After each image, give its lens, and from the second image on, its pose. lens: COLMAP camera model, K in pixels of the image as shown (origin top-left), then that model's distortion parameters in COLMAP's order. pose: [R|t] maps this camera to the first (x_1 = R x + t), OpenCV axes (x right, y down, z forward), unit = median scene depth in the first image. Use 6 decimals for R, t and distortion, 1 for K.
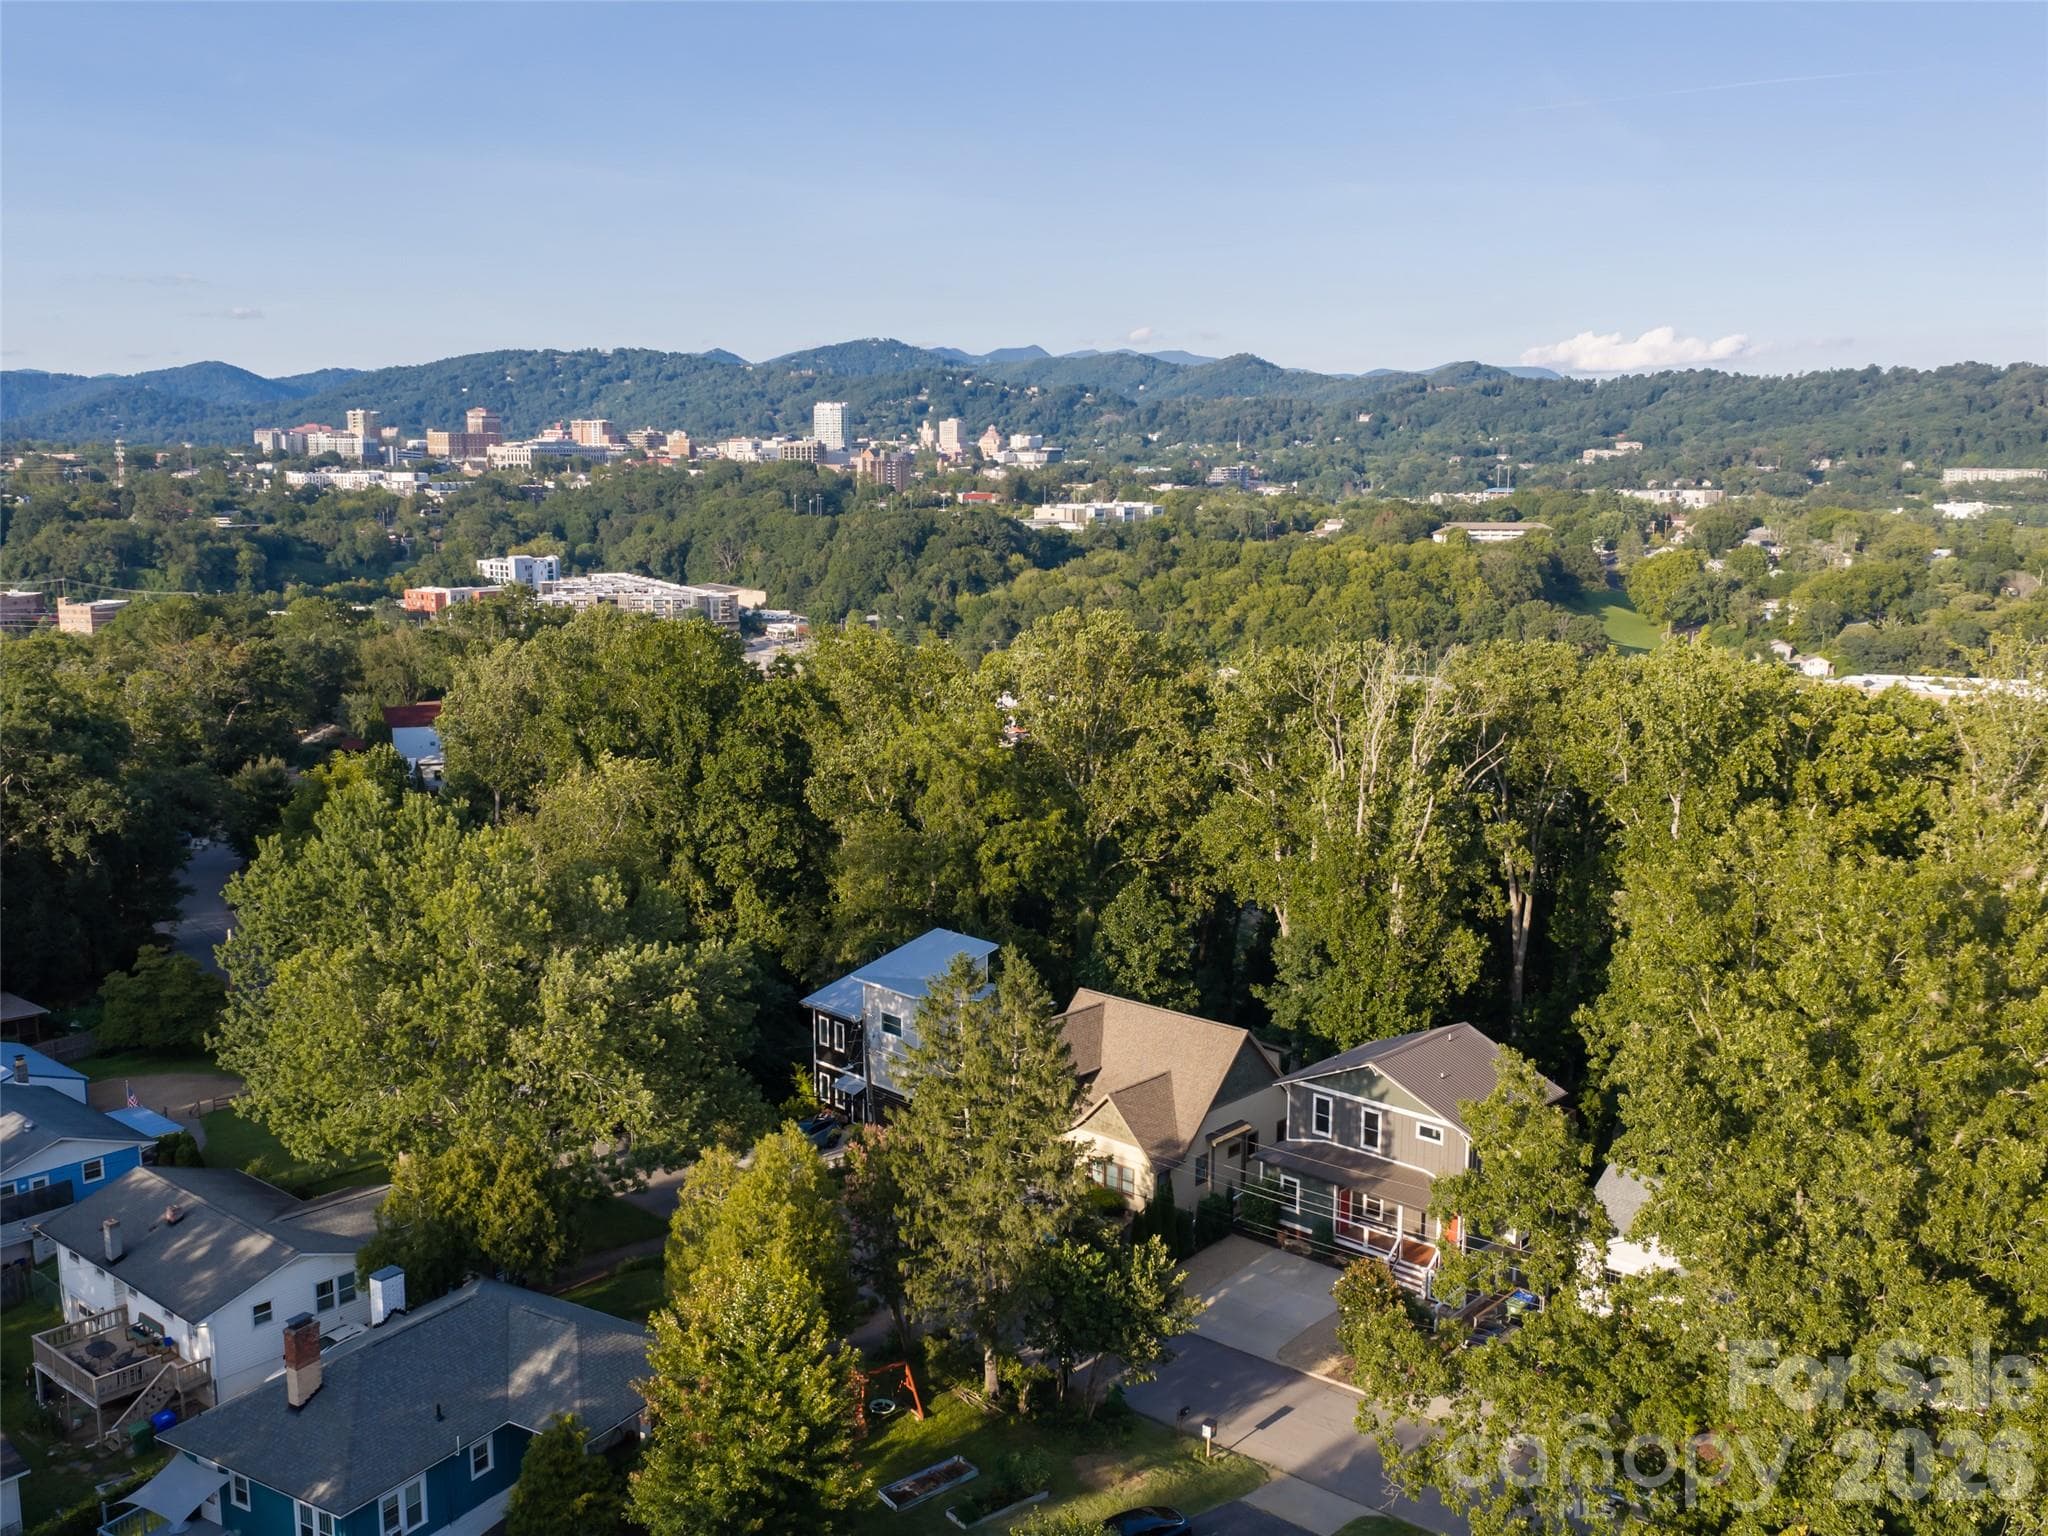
lens RADIAL K [[1787.4, 0, 1029.4], [0, 1787.4, 812.2], [0, 0, 1]] dist [0.008714, 0.005145]
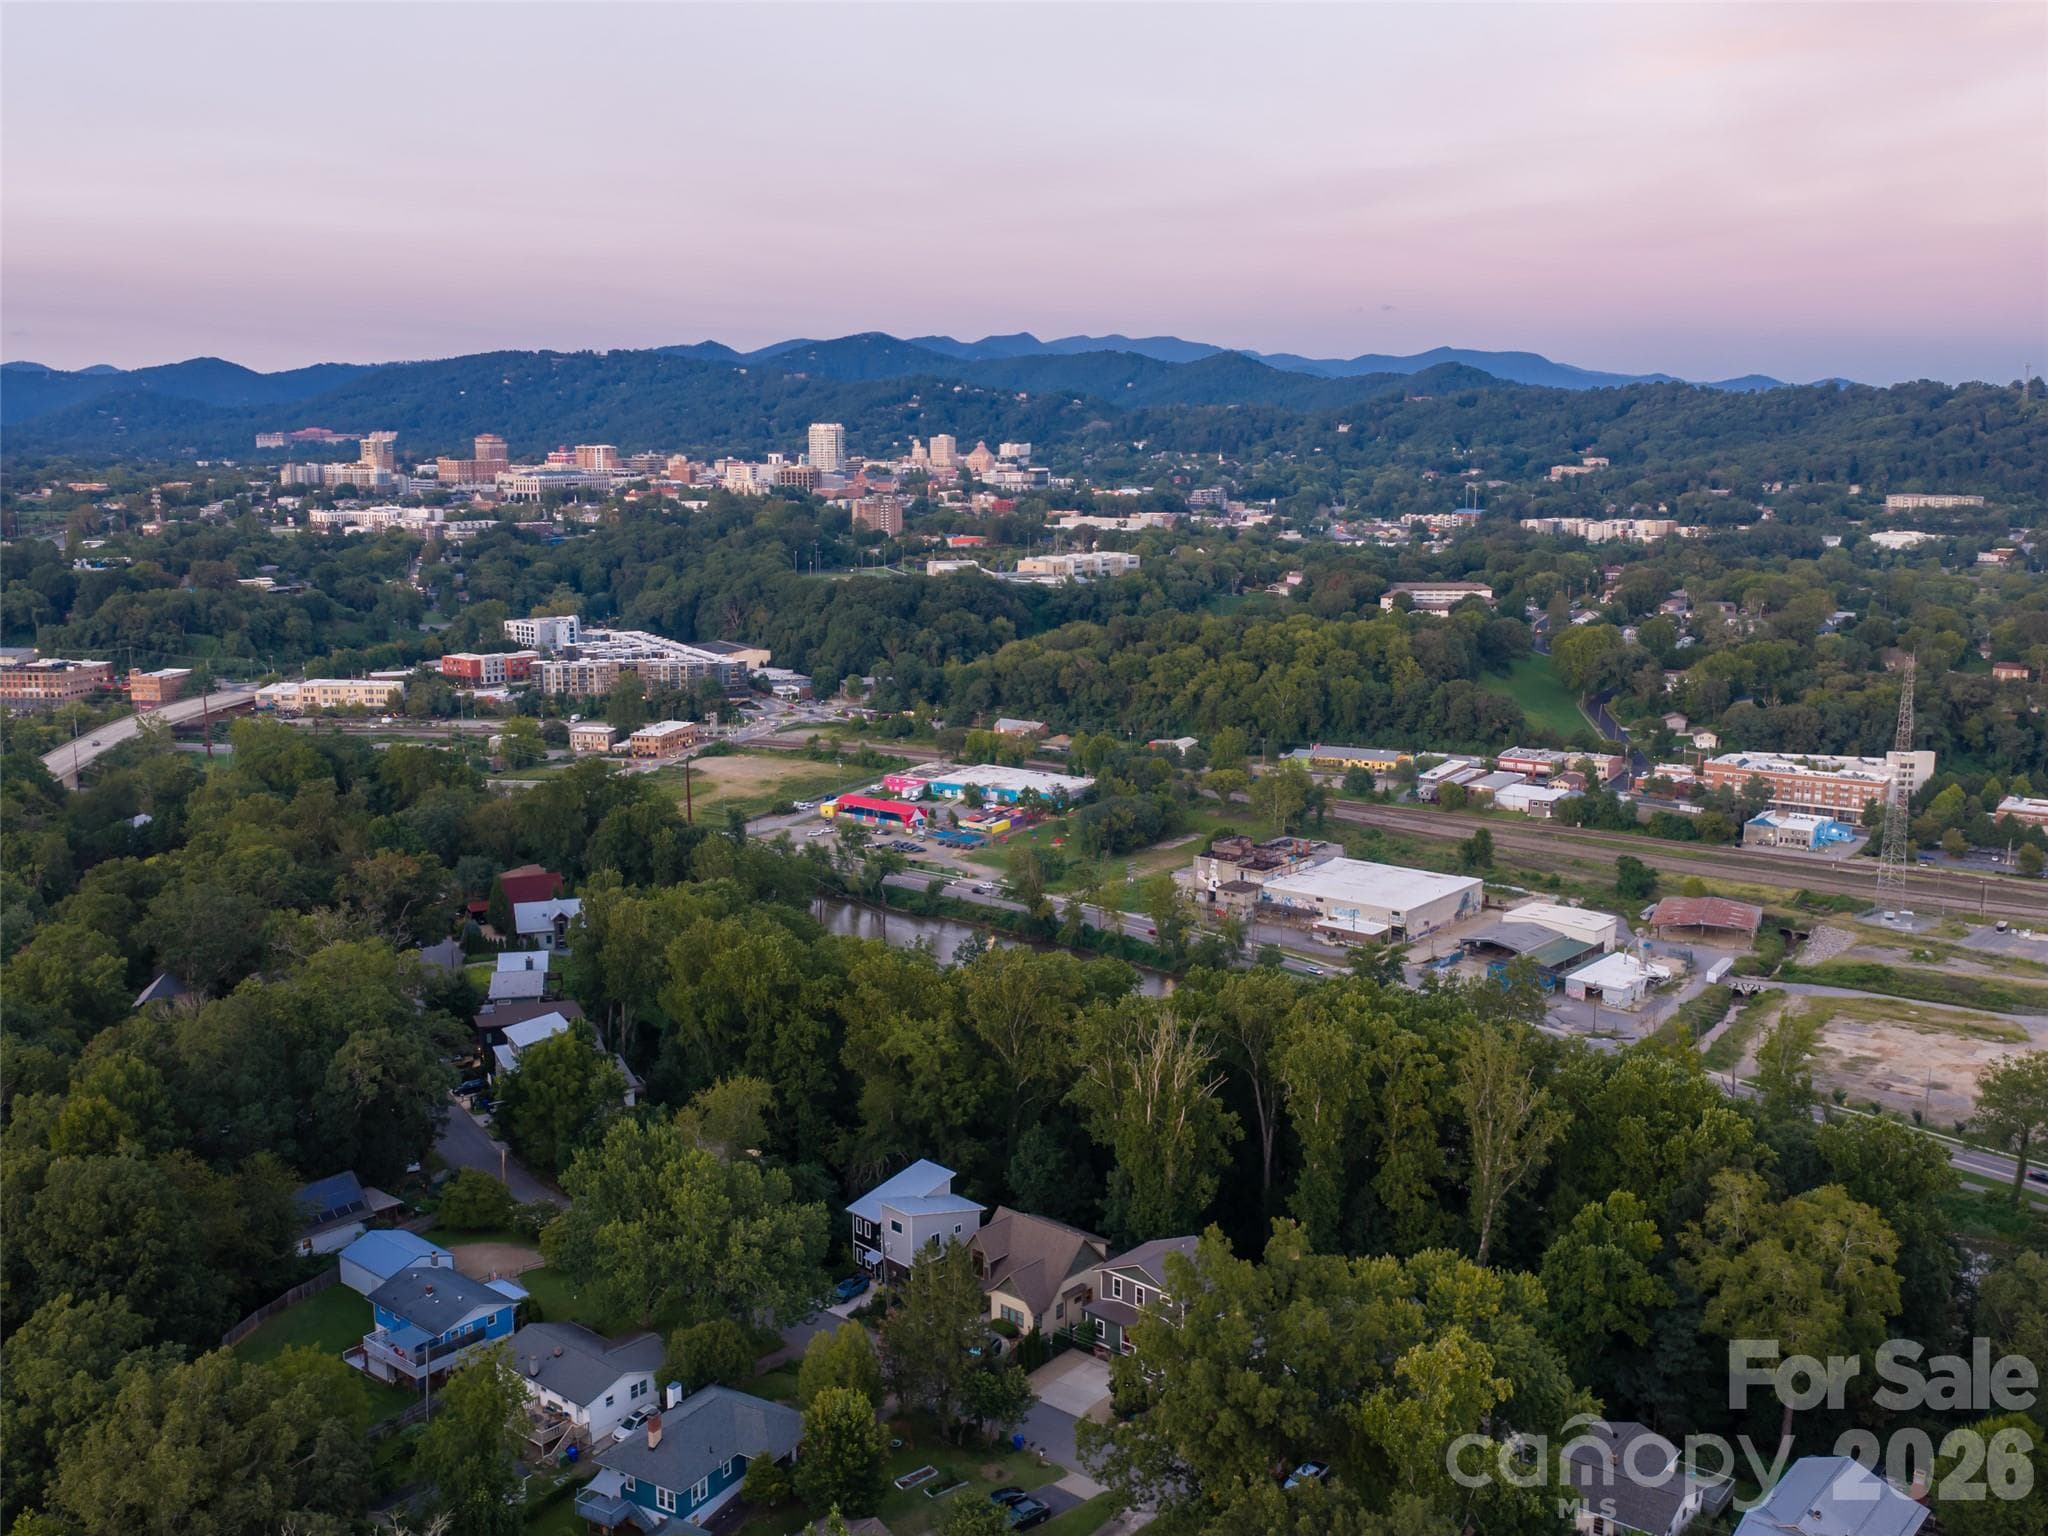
lens RADIAL K [[1849.8, 0, 1024.0], [0, 1849.8, 768.0], [0, 0, 1]] dist [0.011715, -0.000457]
pose [[0.999975, -0.006859, -0.001796, 0.009081], [0.006857, 0.999975, -0.001616, -0.052167], [0.001807, 0.001604, 0.999997, -0.135312]]
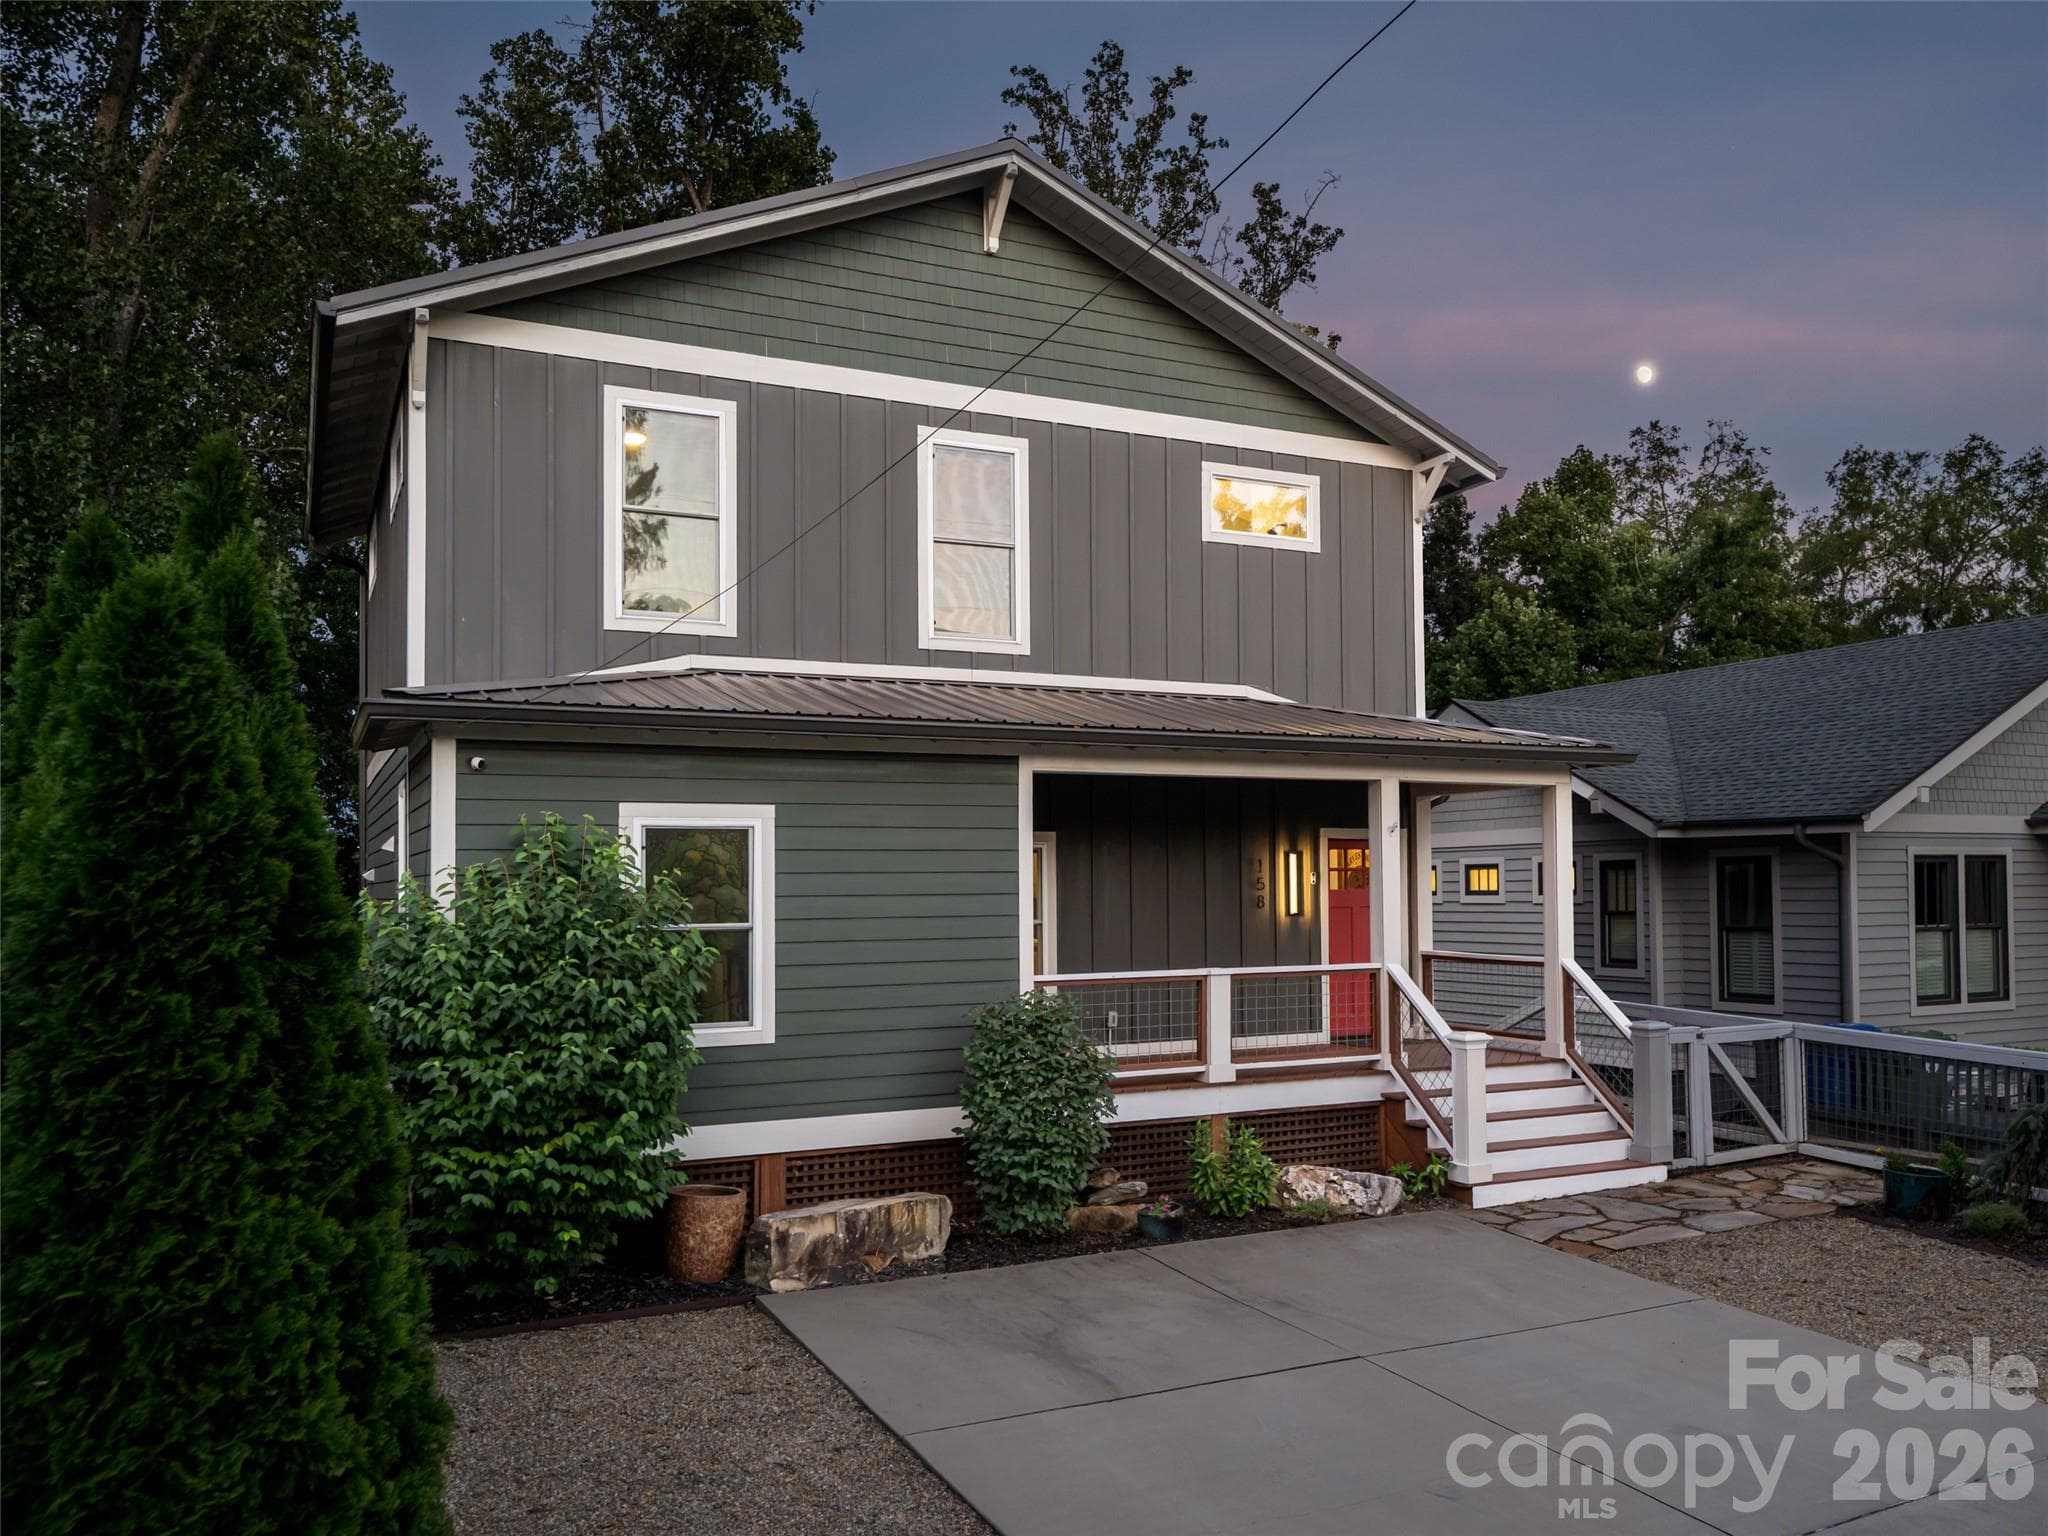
lens RADIAL K [[1554.1, 0, 1130.1], [0, 1554.1, 768.1], [0, 0, 1]] dist [0.004707, -0.001641]
pose [[0.334626, 0.037336, 0.941611, 0.004571], [0.129010, 0.987992, -0.085022, 0.028181], [-0.933479, 0.149927, 0.325791, 0.119747]]
